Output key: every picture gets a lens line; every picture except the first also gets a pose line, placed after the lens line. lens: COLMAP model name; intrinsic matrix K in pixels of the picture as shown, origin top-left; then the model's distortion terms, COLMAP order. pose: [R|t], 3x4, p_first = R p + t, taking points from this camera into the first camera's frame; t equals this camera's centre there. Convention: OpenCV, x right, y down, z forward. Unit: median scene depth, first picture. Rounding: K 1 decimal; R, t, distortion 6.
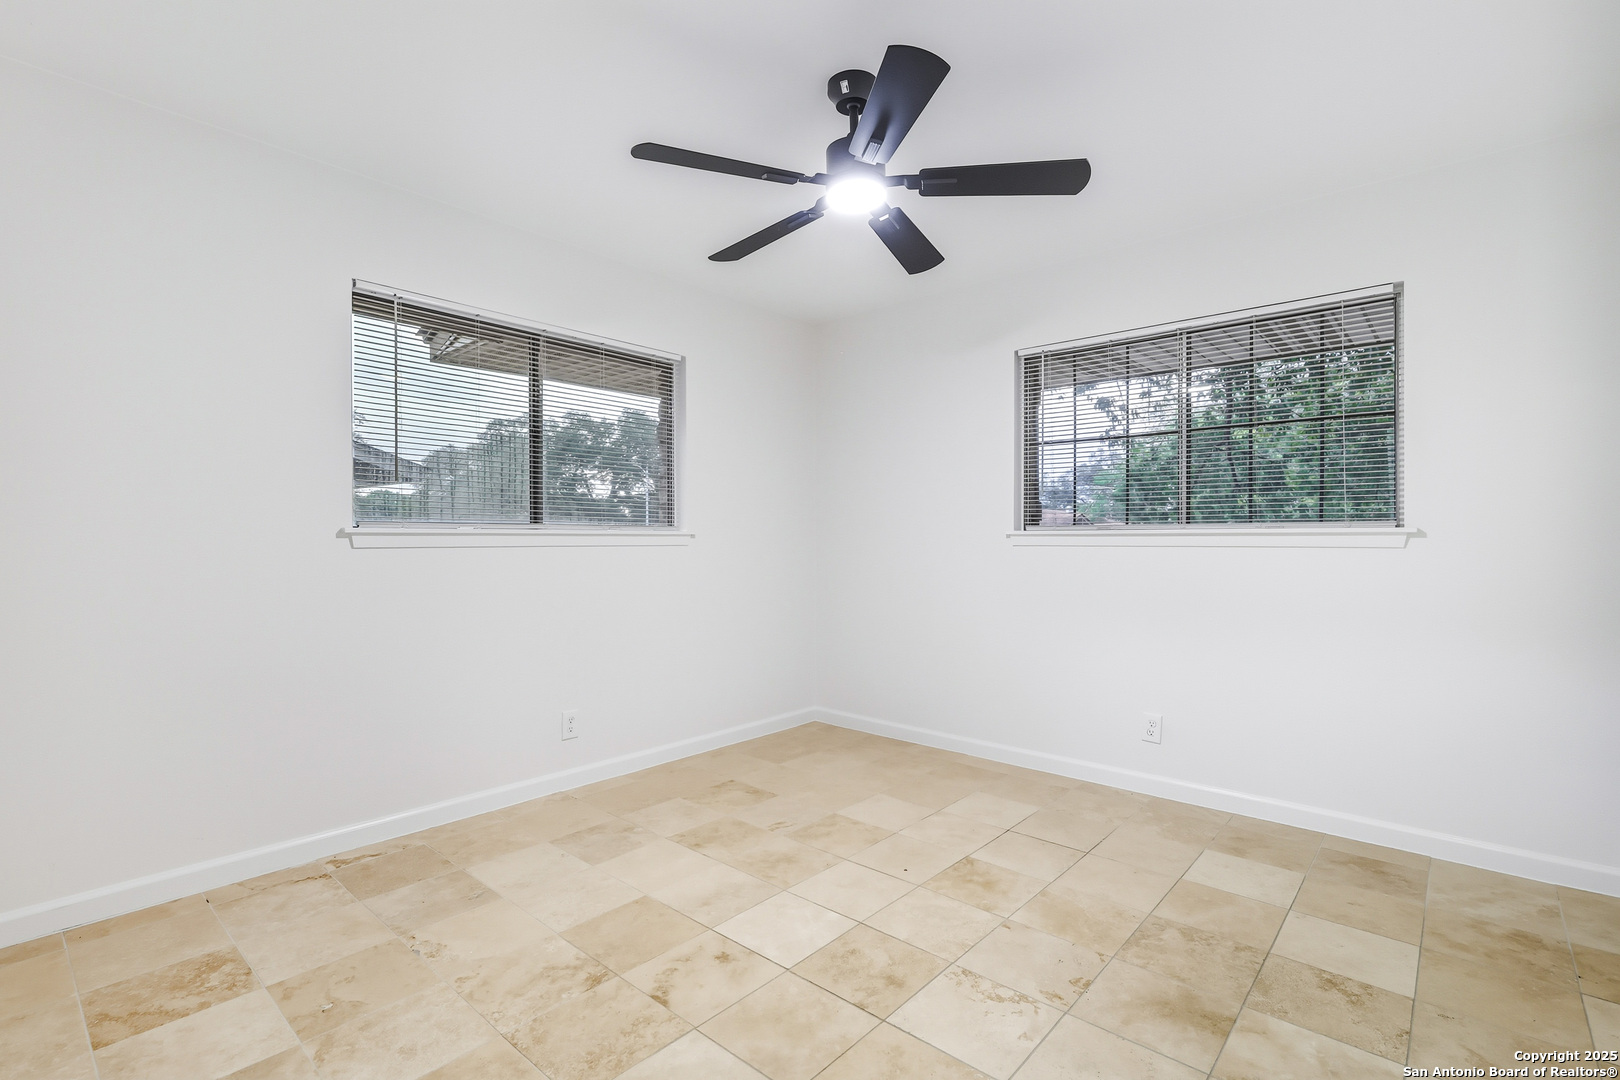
lens RADIAL K [[748.9, 0, 810.0], [0, 748.9, 540.0], [0, 0, 1]] dist [0.003564, -0.000111]
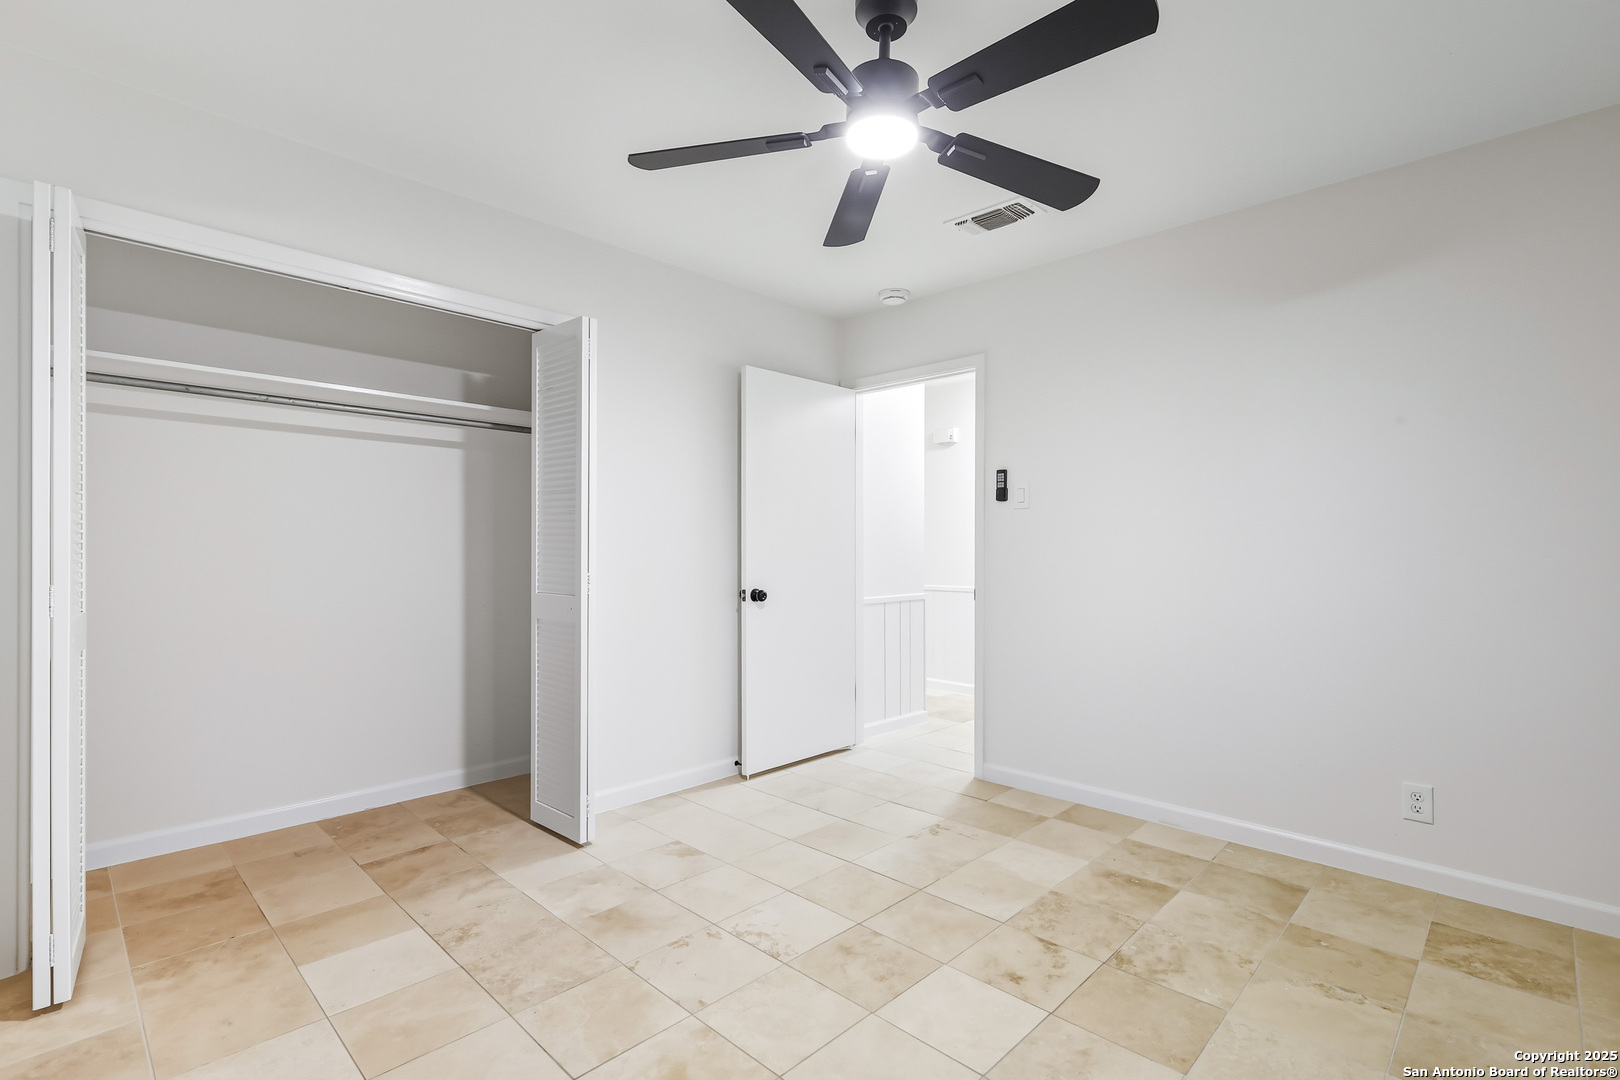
lens RADIAL K [[748.9, 0, 810.0], [0, 748.9, 540.0], [0, 0, 1]] dist [0.003564, -0.000111]
pose [[-0.998841, -0.004501, 0.047920, 0.112293], [-0.004885, 0.999957, -0.007908, -0.007567], [-0.047882, -0.008132, -0.998820, 2.083426]]
